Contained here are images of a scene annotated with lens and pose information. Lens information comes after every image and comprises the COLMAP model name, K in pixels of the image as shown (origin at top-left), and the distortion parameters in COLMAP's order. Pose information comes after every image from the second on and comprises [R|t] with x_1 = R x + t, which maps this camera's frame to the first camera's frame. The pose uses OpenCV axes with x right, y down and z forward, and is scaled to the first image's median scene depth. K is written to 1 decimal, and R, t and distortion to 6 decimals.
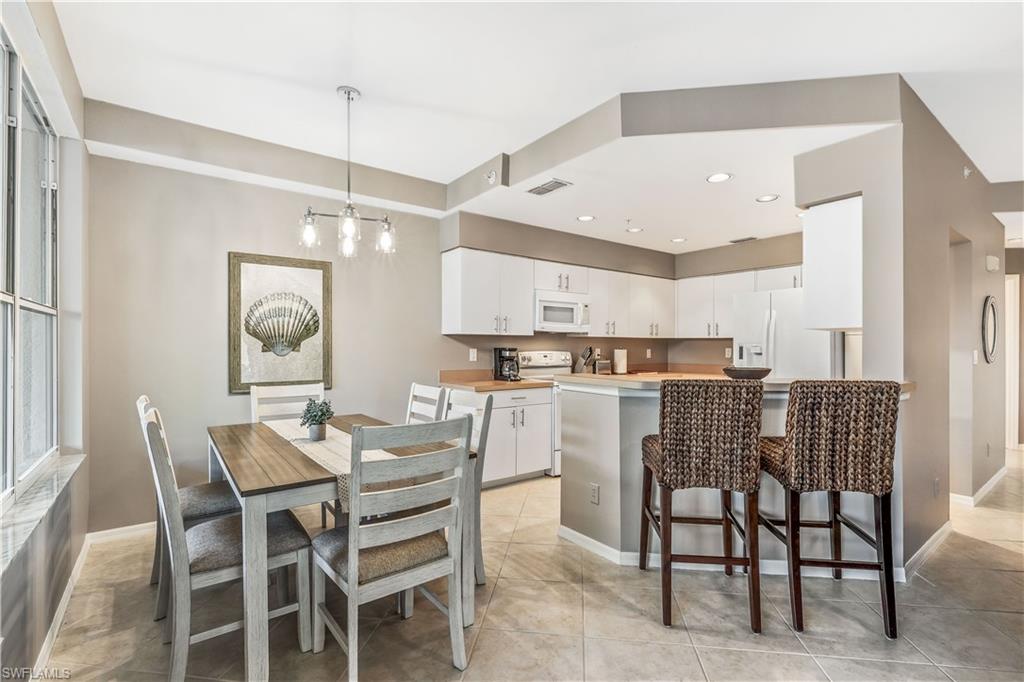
lens RADIAL K [[462.4, 0, 512.0], [0, 462.4, 341.0], [0, 0, 1]] dist [0.000016, -0.000002]
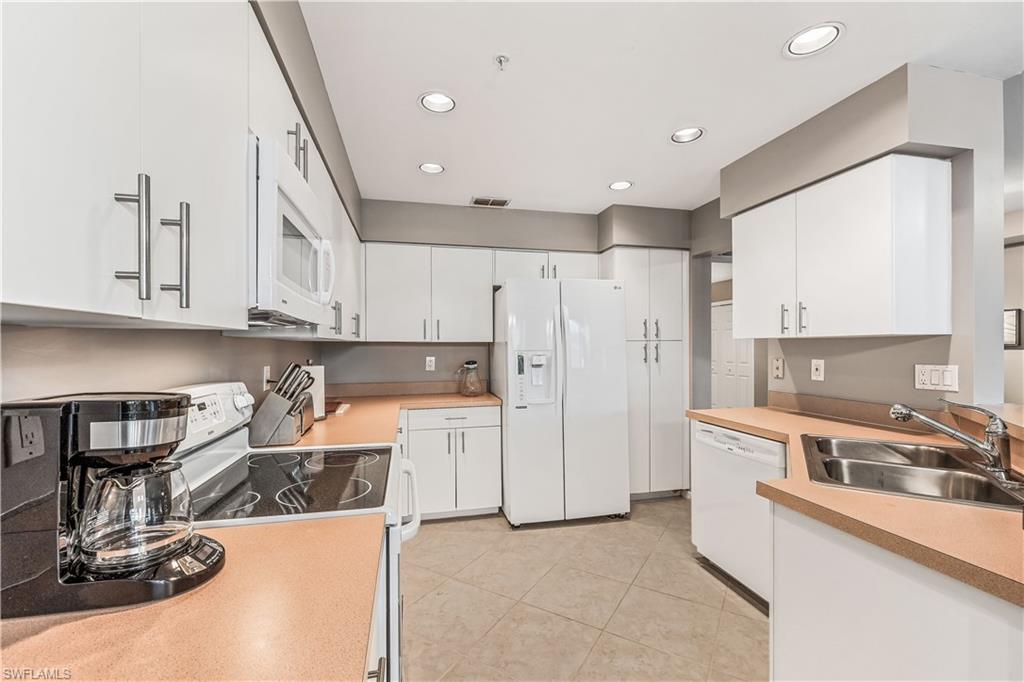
lens RADIAL K [[429.4, 0, 512.0], [0, 429.4, 341.0], [0, 0, 1]] dist [-0.000862, -0.000295]
pose [[0.400069, 0.008260, 0.916448, -0.080191], [-0.000947, 0.999963, -0.008599, -0.003199], [-0.916484, 0.002573, 0.400062, 0.698906]]
